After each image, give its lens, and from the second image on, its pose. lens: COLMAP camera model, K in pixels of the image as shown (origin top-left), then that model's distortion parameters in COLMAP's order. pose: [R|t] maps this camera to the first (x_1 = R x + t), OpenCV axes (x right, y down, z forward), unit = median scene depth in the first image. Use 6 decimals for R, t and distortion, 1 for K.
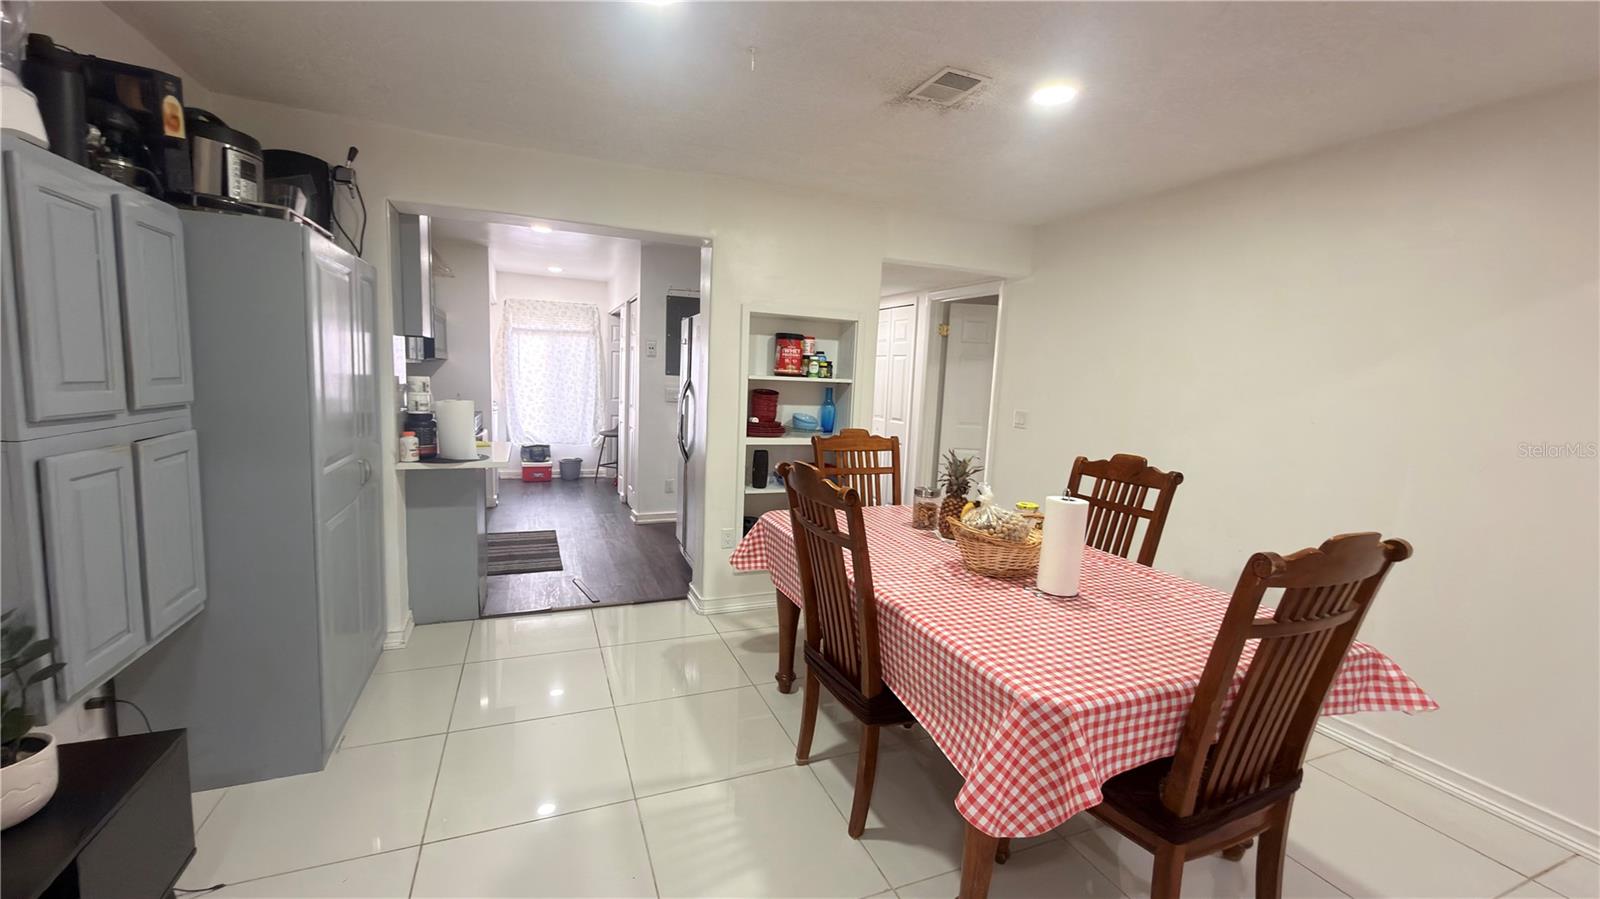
lens RADIAL K [[638.9, 0, 800.0], [0, 638.9, 449.5], [0, 0, 1]] dist [0.000087, 0.000306]
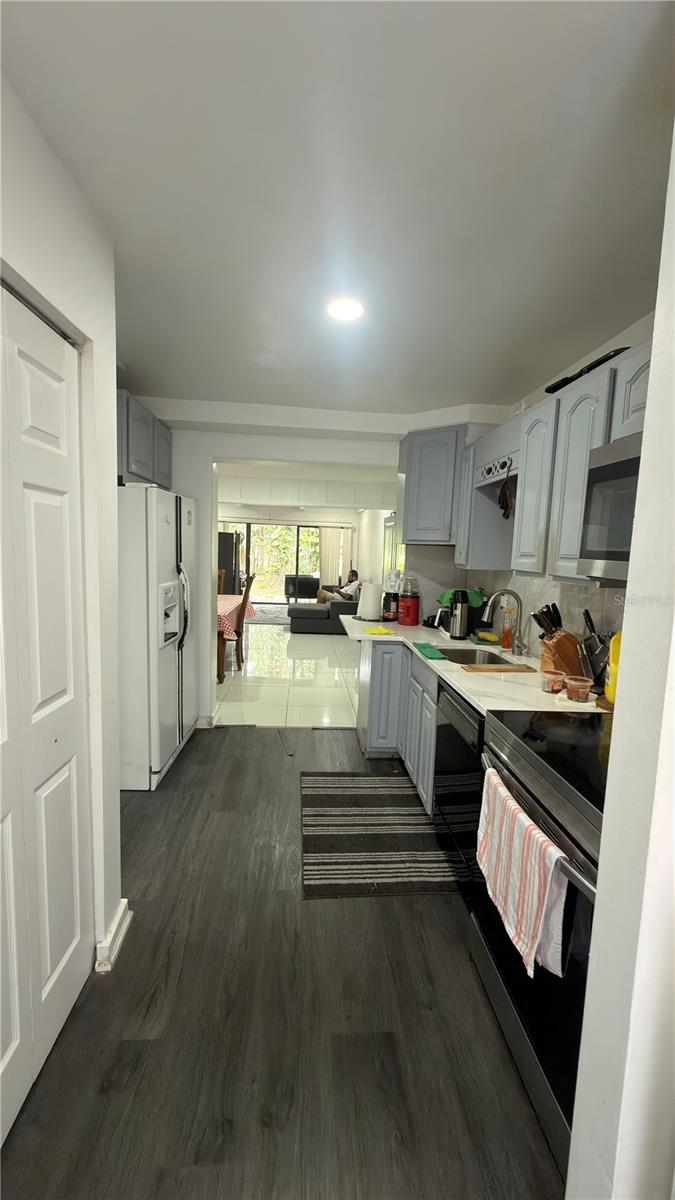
lens RADIAL K [[479.2, 0, 337.5], [0, 479.2, 600.0], [0, 0, 1]] dist [0.000087, 0.000306]
pose [[-0.946277, -0.109982, 0.304079, -0.351037], [-0.038903, 0.972271, 0.230597, -0.131013], [-0.321009, 0.206379, -0.924316, 0.910347]]
